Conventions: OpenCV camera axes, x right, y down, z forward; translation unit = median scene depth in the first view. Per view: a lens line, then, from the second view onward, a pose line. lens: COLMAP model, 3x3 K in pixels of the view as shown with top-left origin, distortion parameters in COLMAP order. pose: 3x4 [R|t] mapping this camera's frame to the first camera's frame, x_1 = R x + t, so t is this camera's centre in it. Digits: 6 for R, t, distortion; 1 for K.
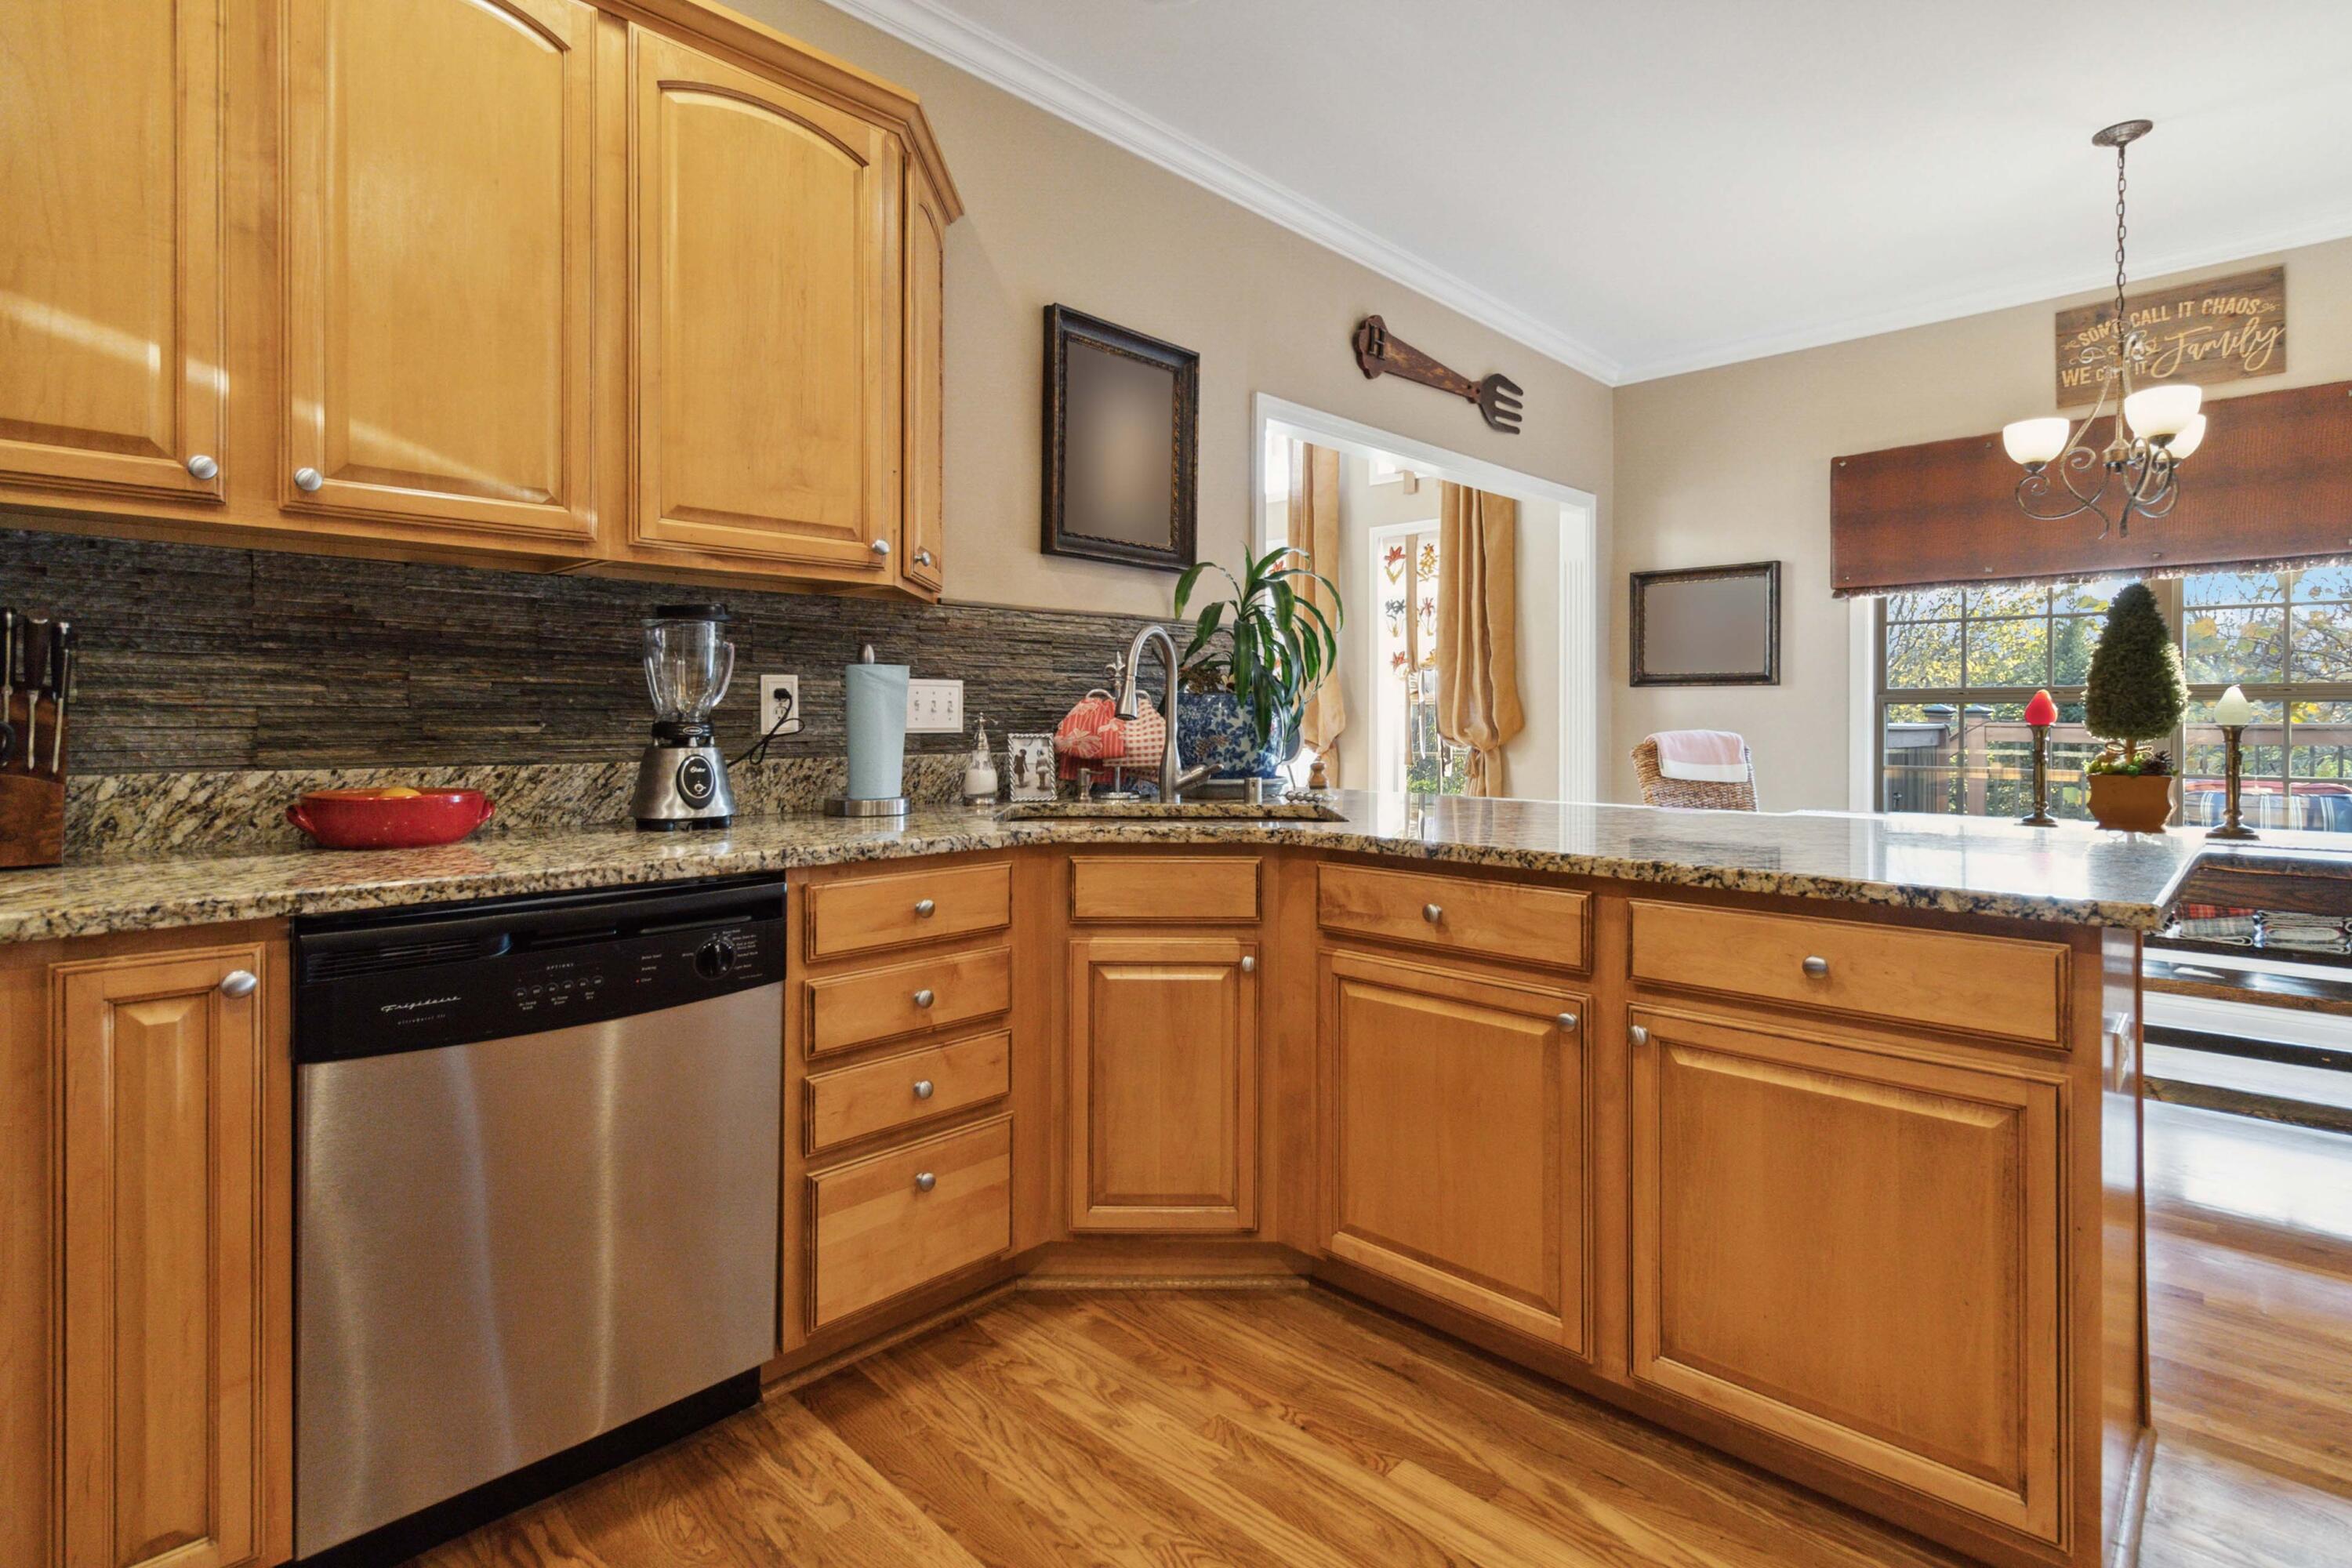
lens RADIAL K [[1122.6, 0, 1186.1], [0, 1122.6, 727.6], [0, 0, 1]] dist [-0.001252, -0.000442]
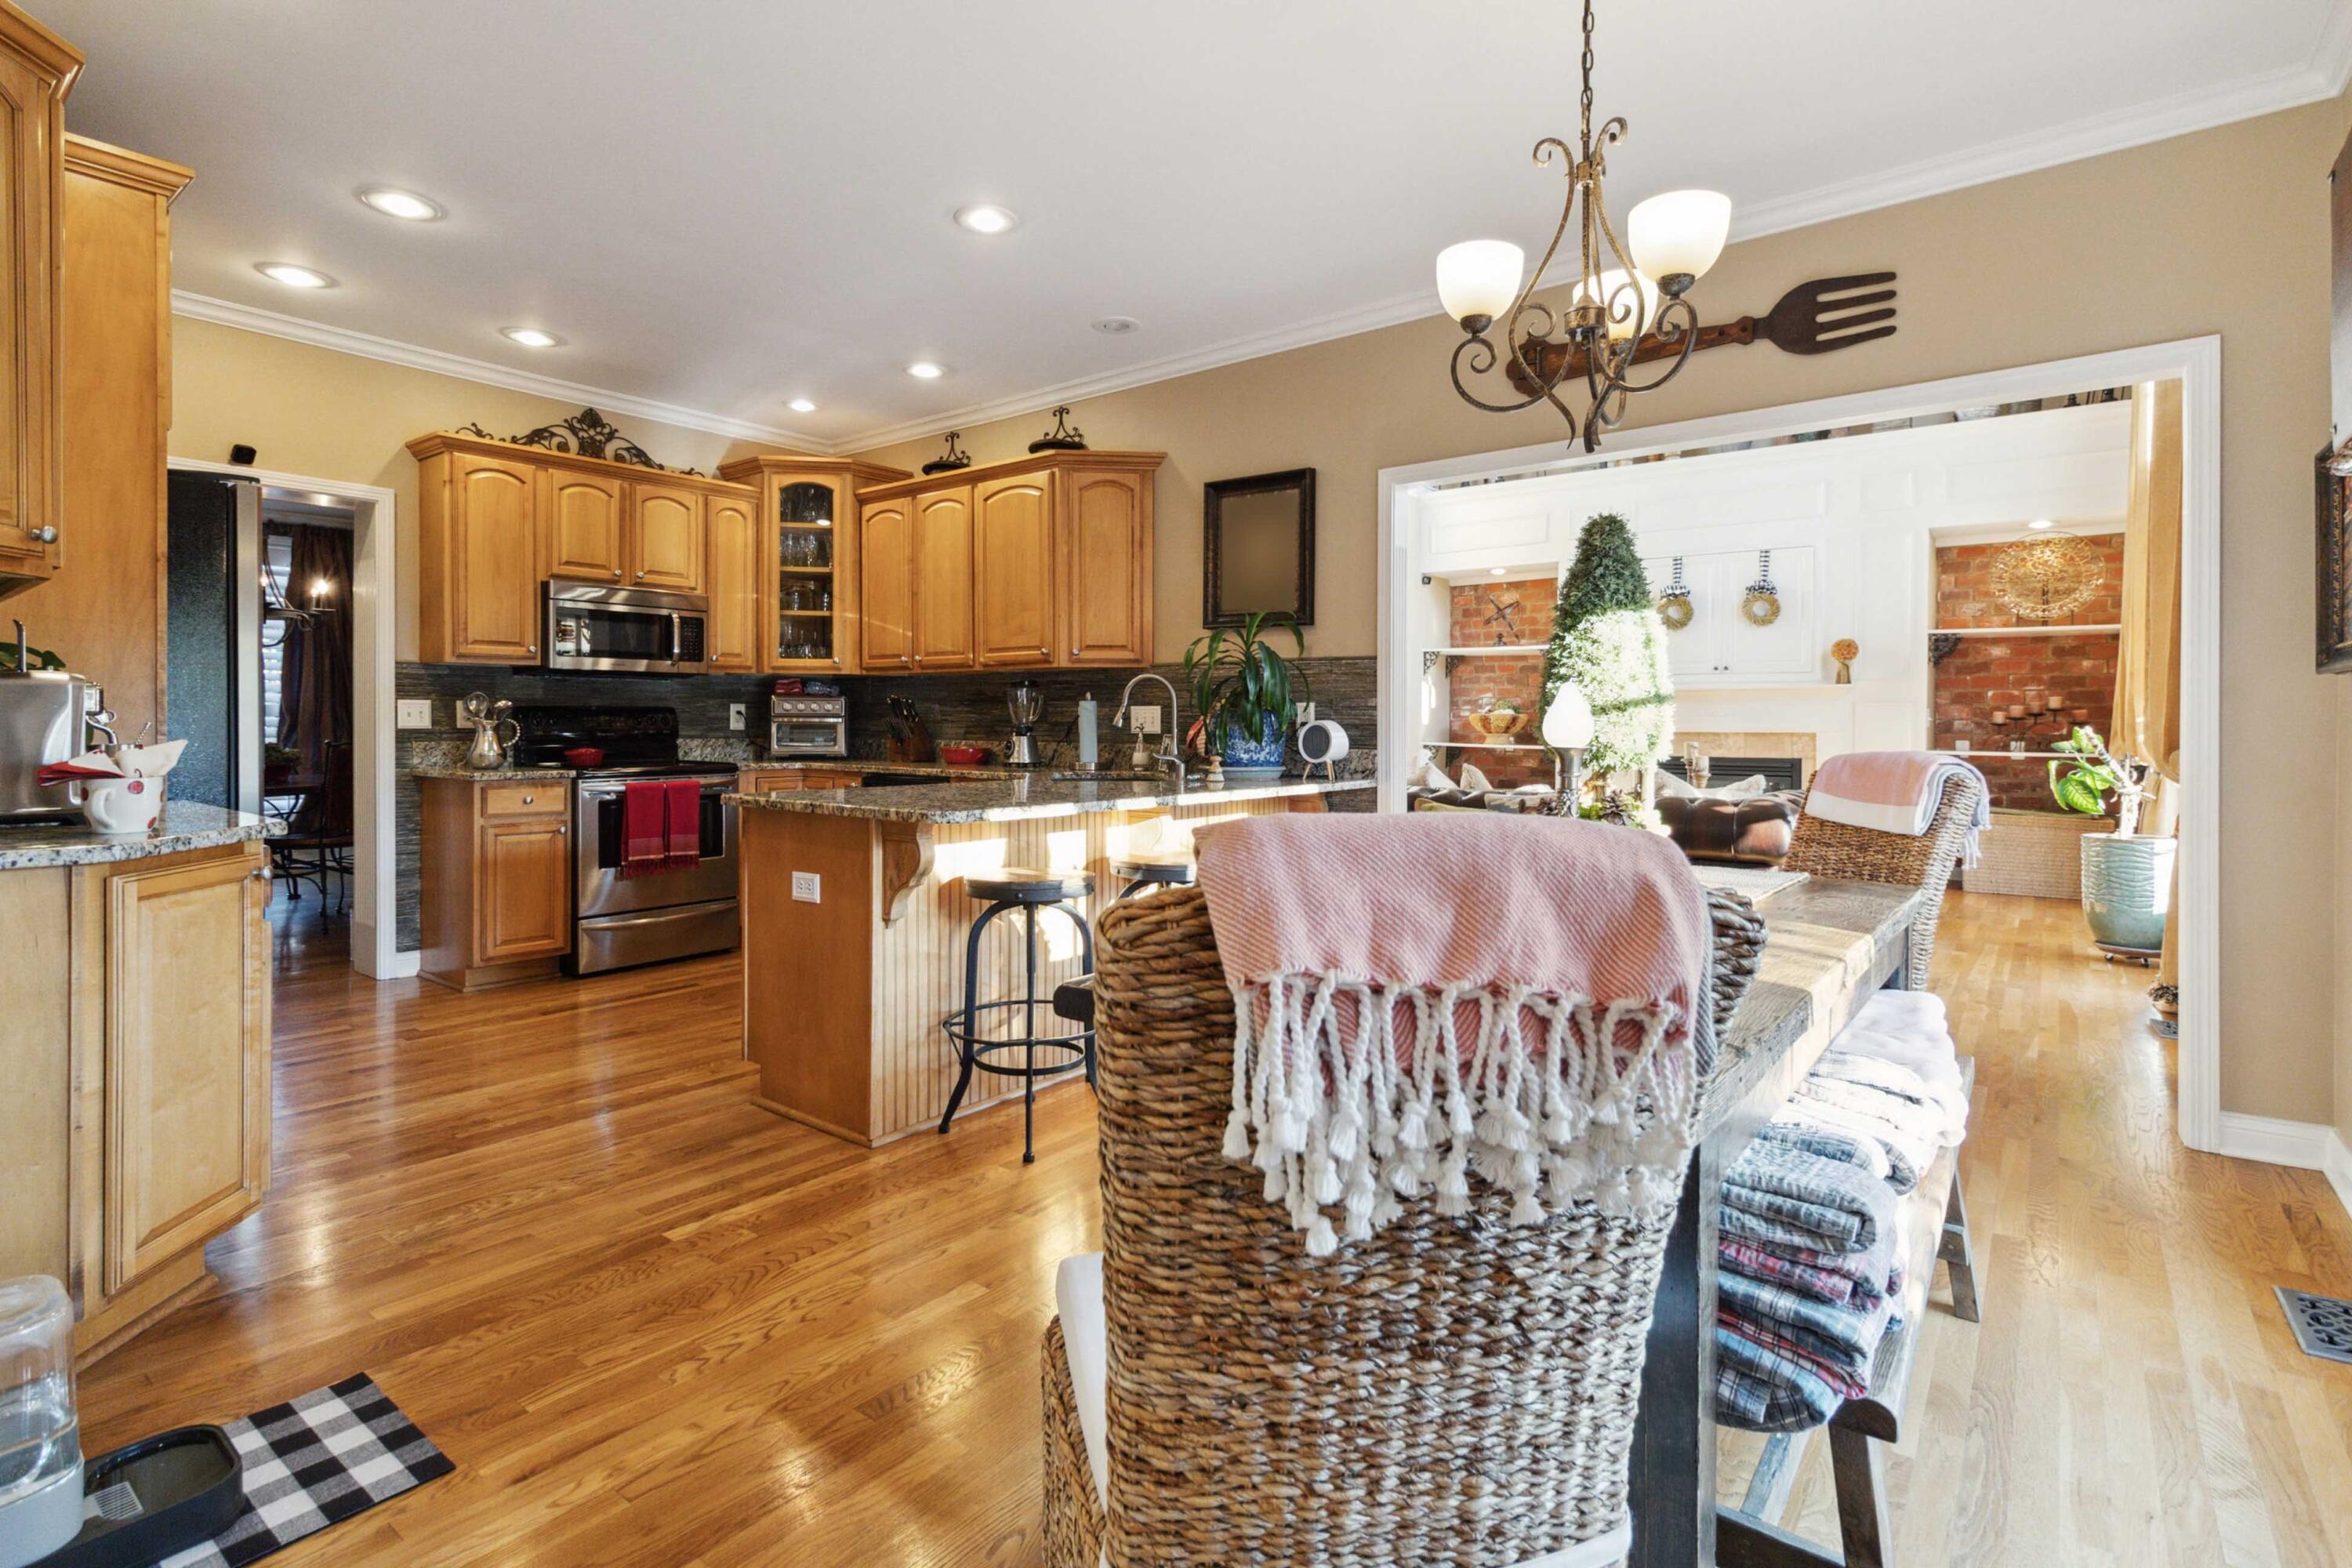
lens RADIAL K [[1122.6, 0, 1186.1], [0, 1122.6, 727.6], [0, 0, 1]] dist [-0.001252, -0.000442]
pose [[0.102380, 0.004368, -0.994736, 1.443363], [-0.015047, 0.999883, 0.002842, -0.009845], [0.994632, 0.014677, 0.102434, 0.726513]]
